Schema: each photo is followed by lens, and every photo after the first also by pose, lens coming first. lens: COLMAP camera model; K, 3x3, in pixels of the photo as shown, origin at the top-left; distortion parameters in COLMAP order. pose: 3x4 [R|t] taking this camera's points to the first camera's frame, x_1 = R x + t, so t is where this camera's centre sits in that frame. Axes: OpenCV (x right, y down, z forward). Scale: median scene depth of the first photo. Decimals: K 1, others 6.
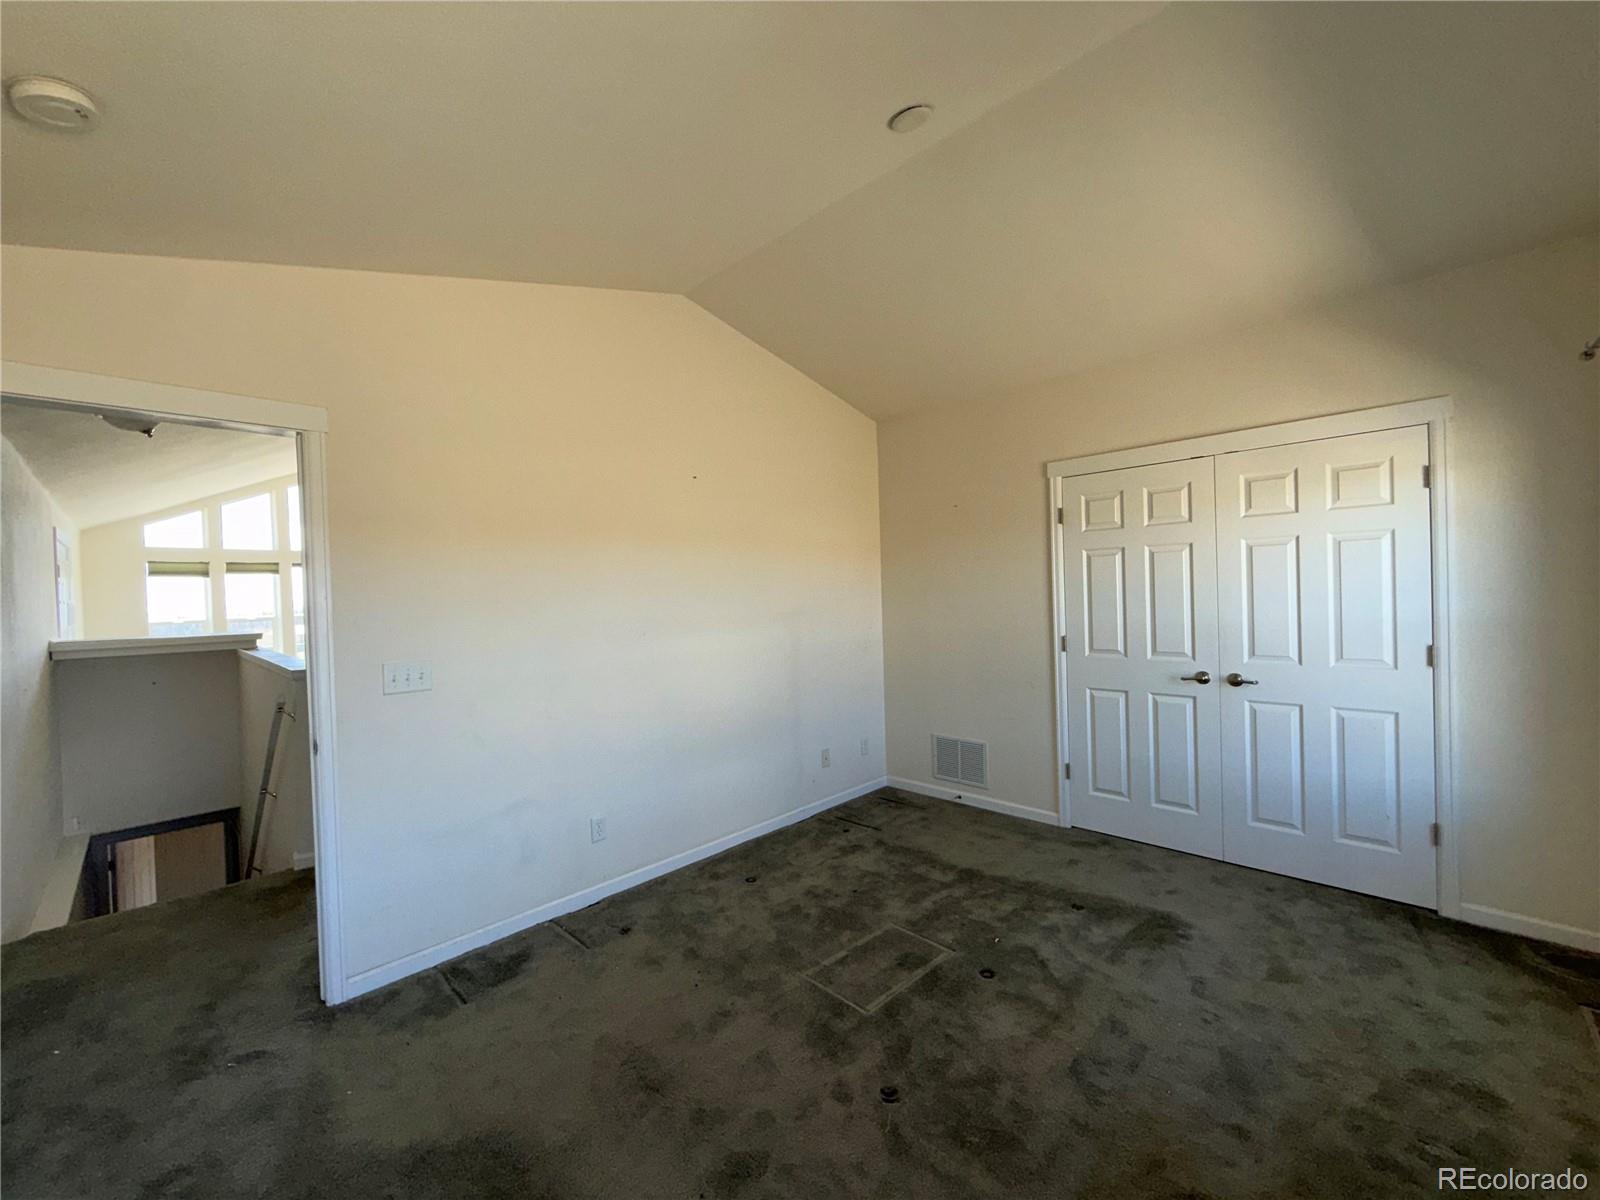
lens RADIAL K [[635.6, 0, 797.7], [0, 635.6, 598.5], [0, 0, 1]] dist [-0.002133, 0.000251]
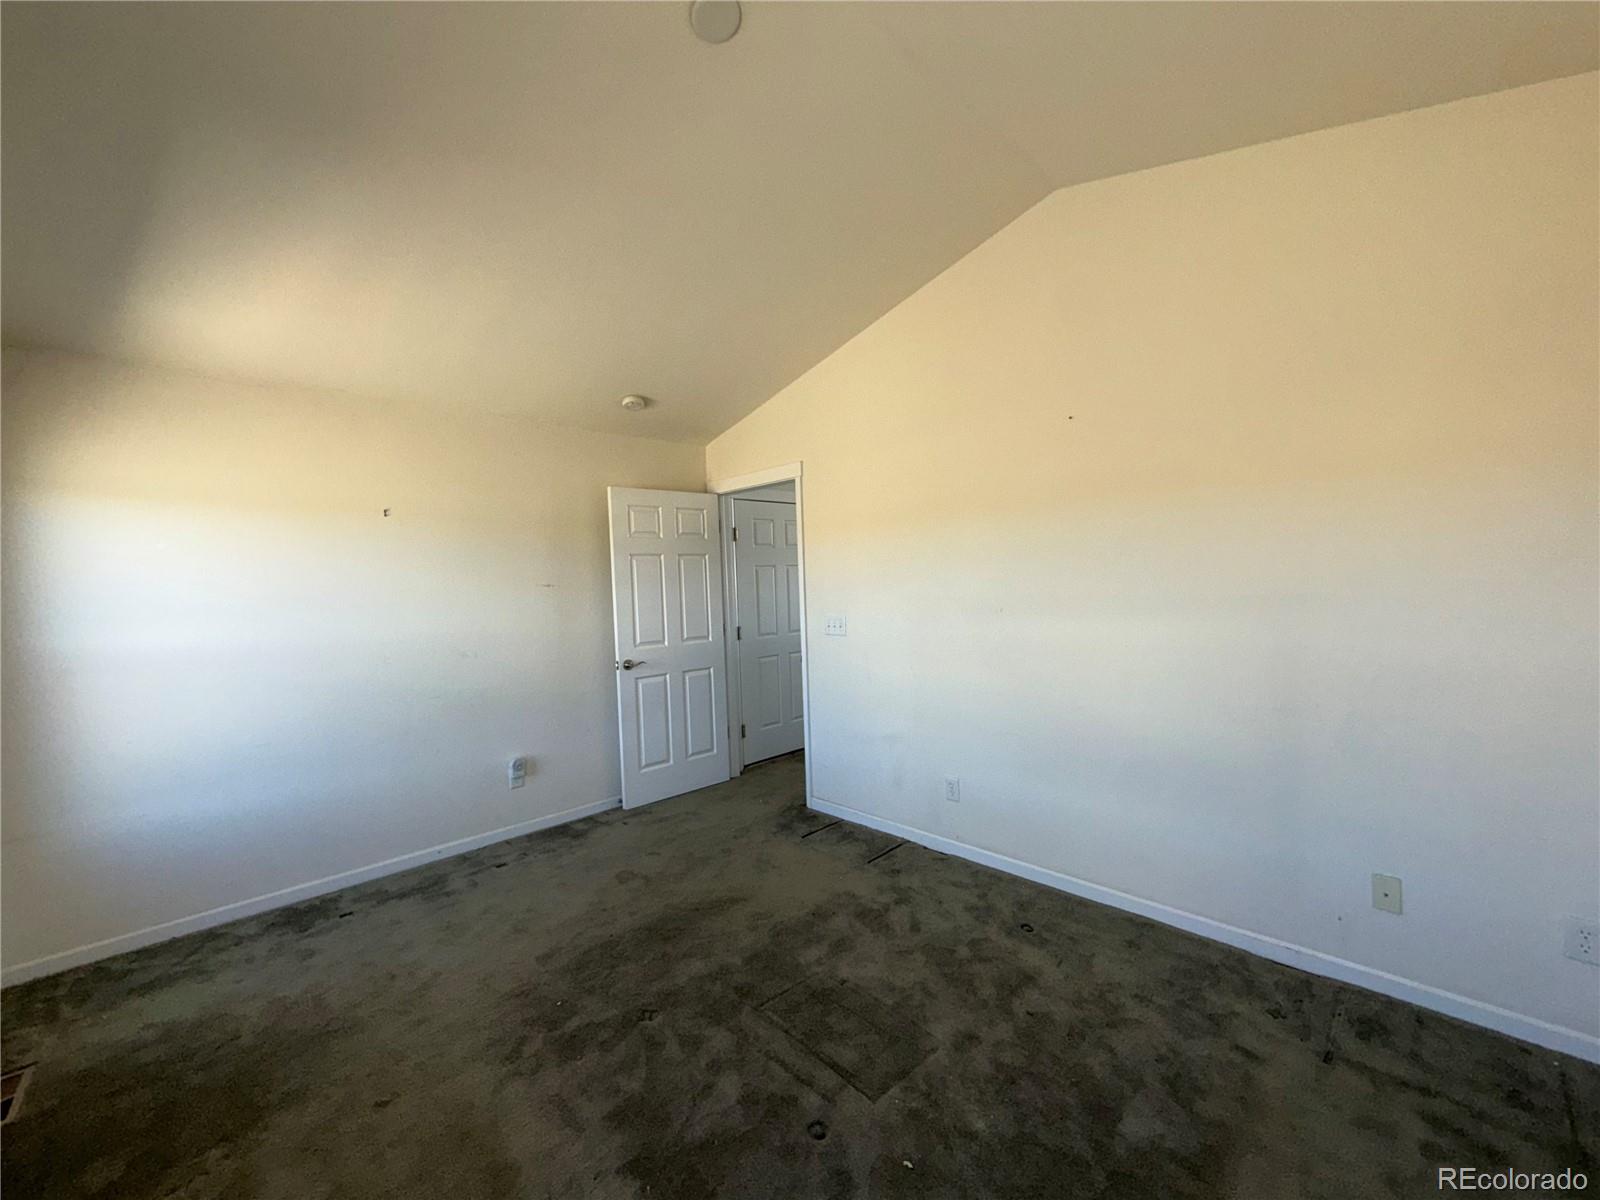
lens RADIAL K [[635.6, 0, 797.7], [0, 635.6, 598.5], [0, 0, 1]] dist [-0.002133, 0.000251]
pose [[-0.020444, 0.057316, -0.998147, 0.737808], [0.023169, 0.998114, 0.056840, -0.023386], [0.999523, -0.021964, -0.021734, 0.771513]]
